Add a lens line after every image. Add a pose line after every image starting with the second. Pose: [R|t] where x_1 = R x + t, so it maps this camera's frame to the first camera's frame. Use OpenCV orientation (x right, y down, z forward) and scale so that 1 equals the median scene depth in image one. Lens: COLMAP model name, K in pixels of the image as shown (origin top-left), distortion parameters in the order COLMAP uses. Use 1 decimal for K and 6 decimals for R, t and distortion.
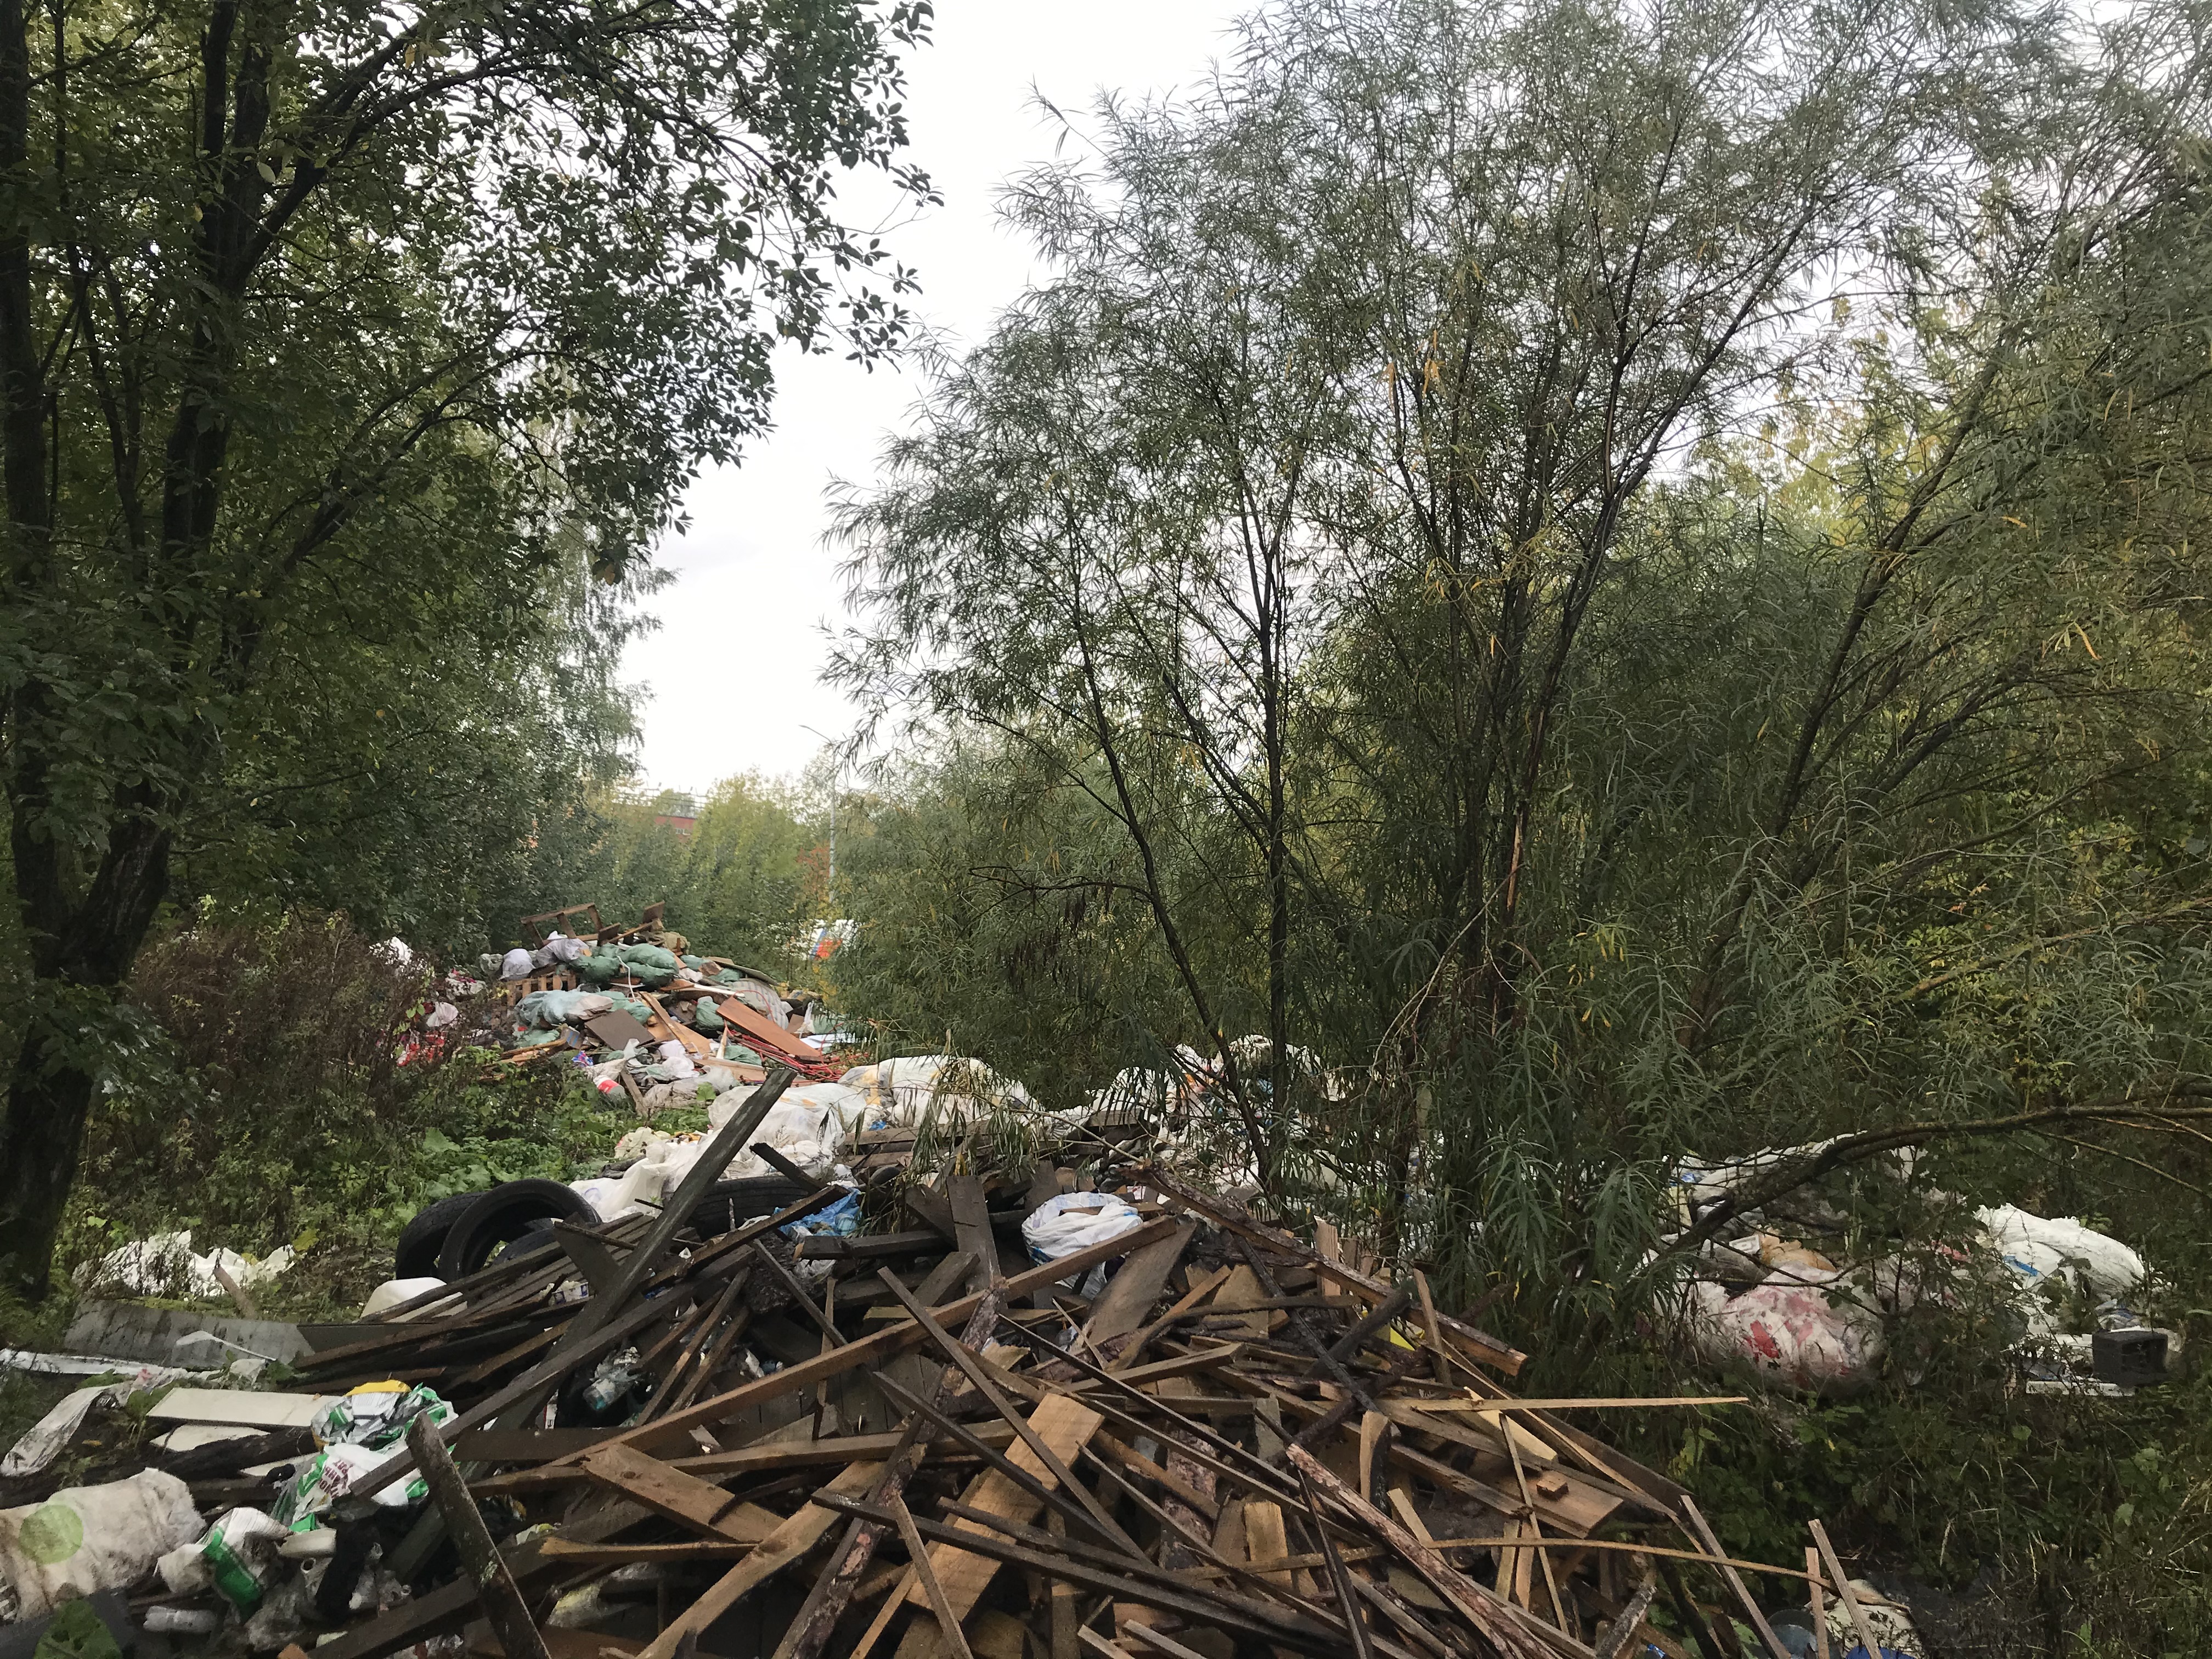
lens RADIAL K [[1783.5, 0, 1100.0], [0, 1783.5, 766.3], [0, 0, 1]] dist [0.042043, -0.005720]
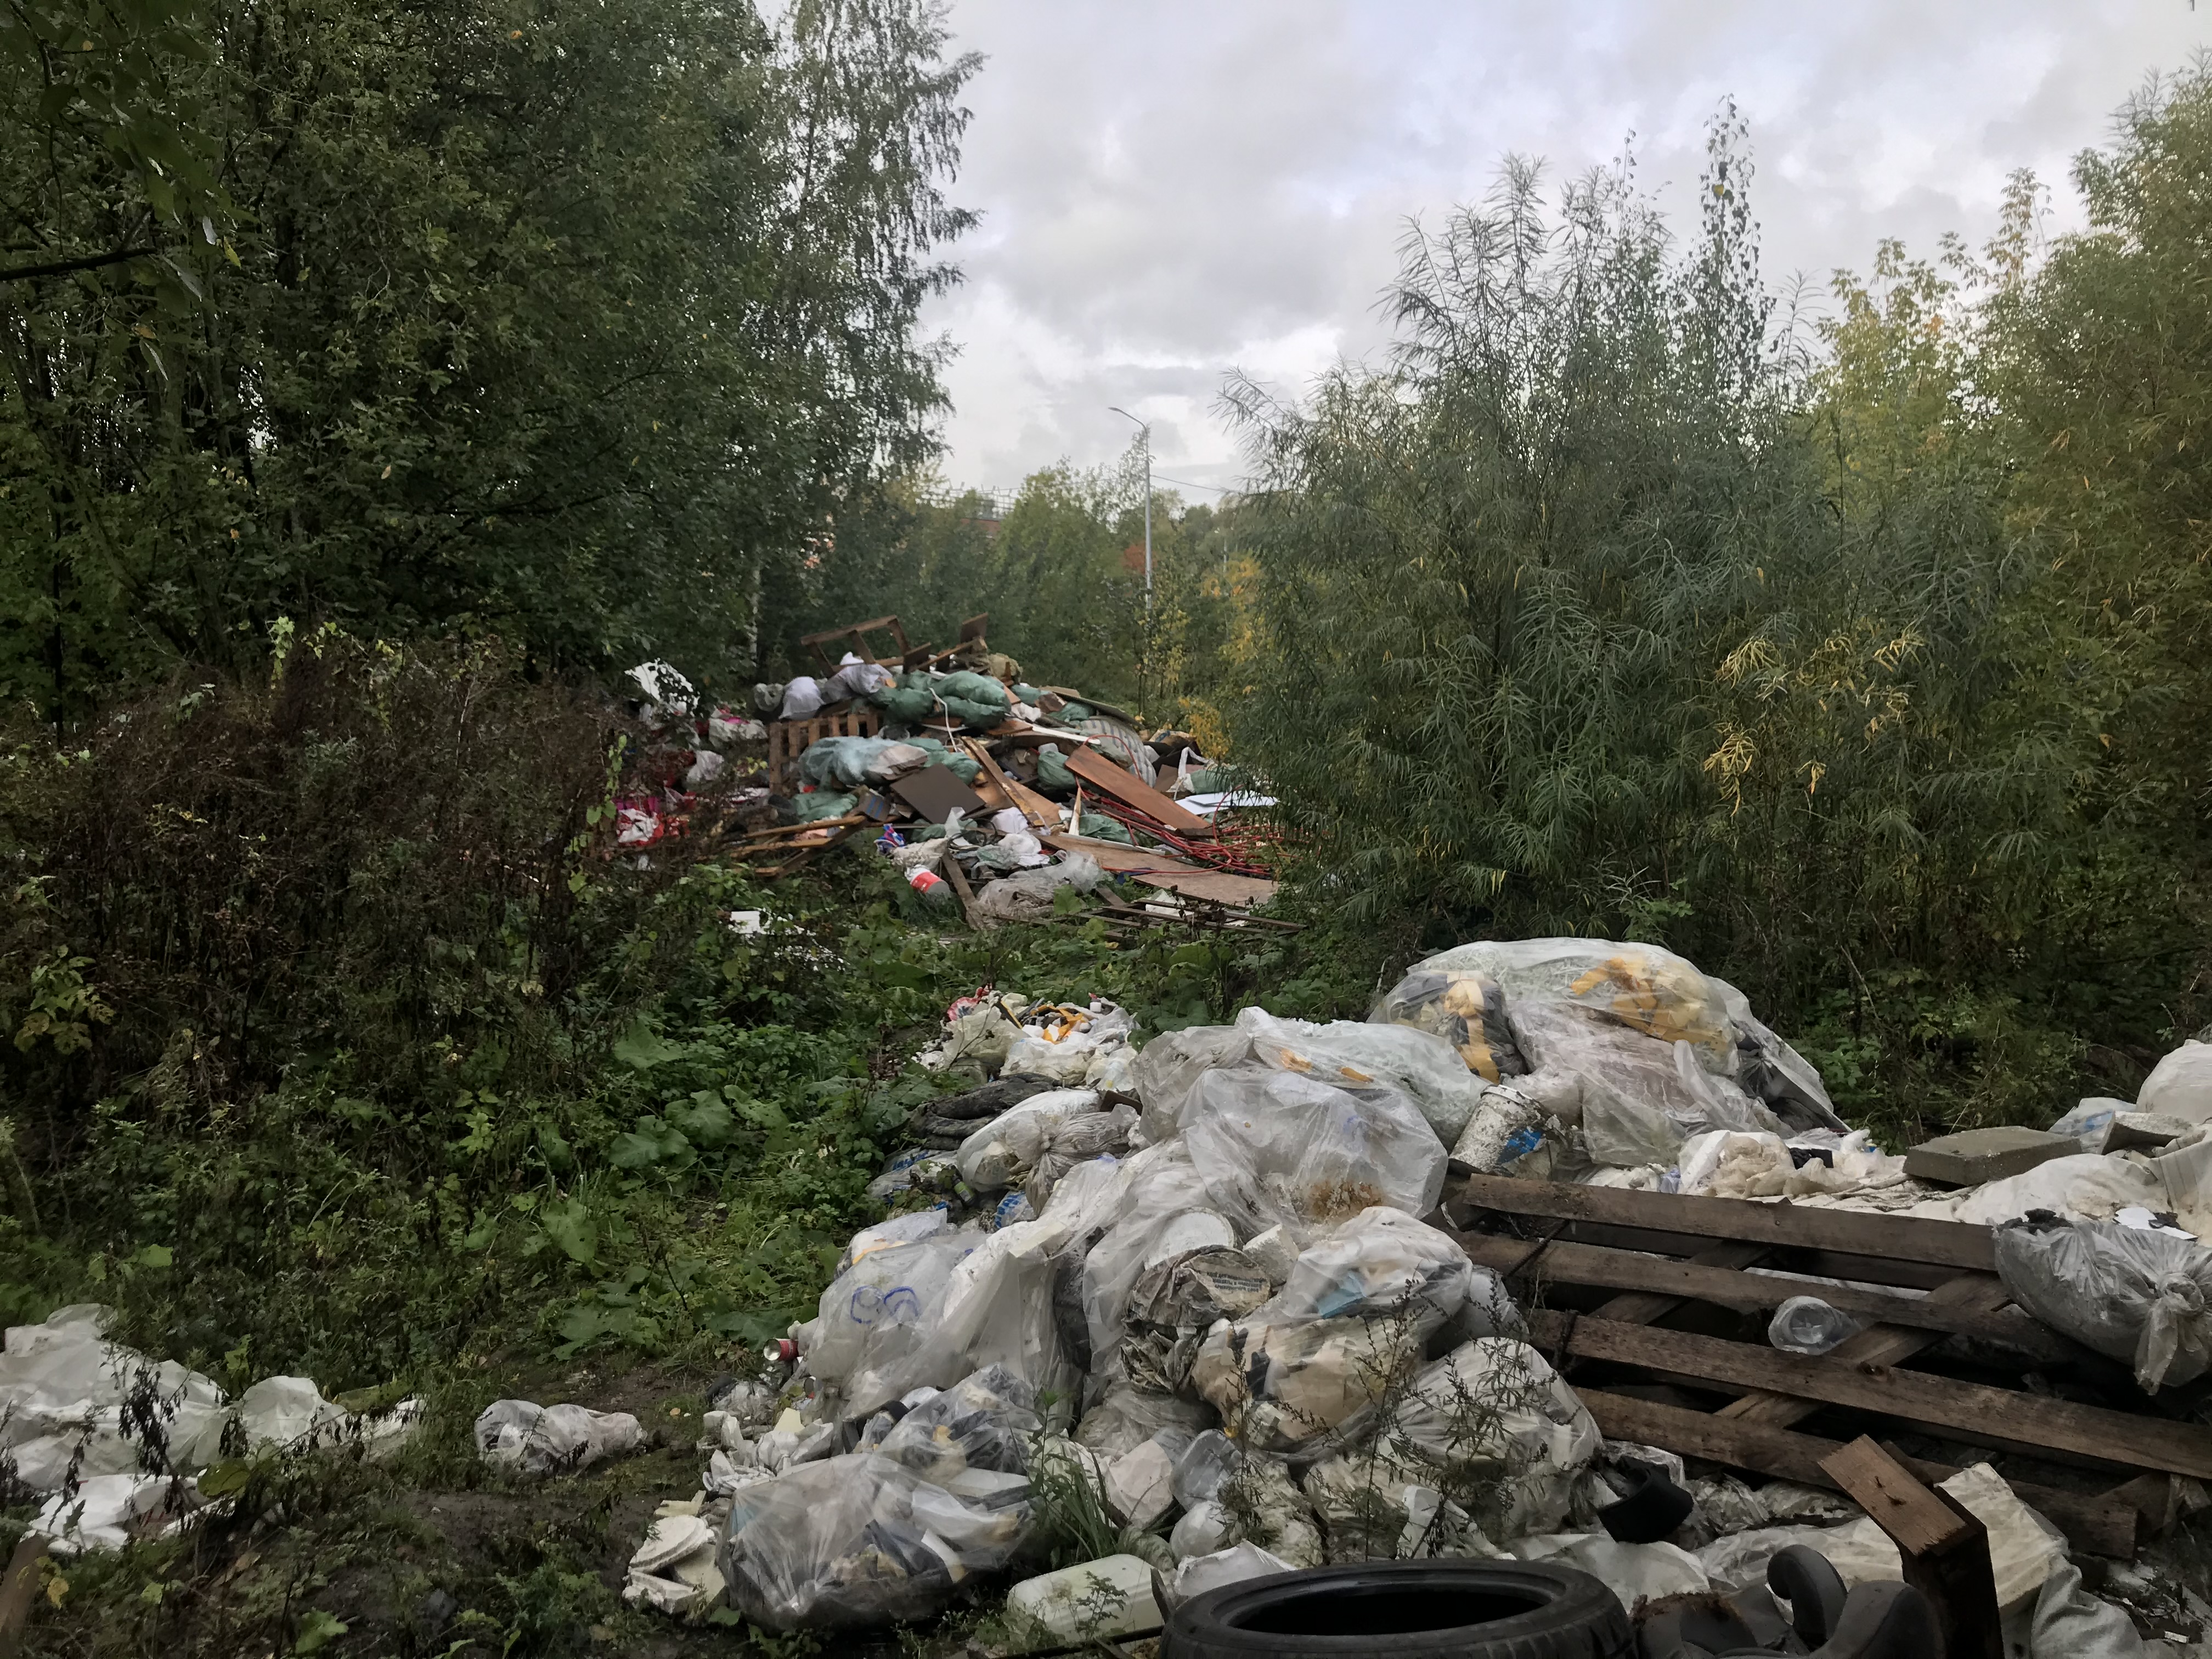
lens RADIAL K [[1783.5, 0, 1119.5], [0, 1783.5, 831.4], [0, 0, 1]] dist [0.042043, -0.005720]
pose [[0.987883, 0.010897, -0.154817, -0.077557], [0.020587, 0.979517, 0.200306, 0.017989], [0.153829, -0.201066, 0.967424, 0.286943]]
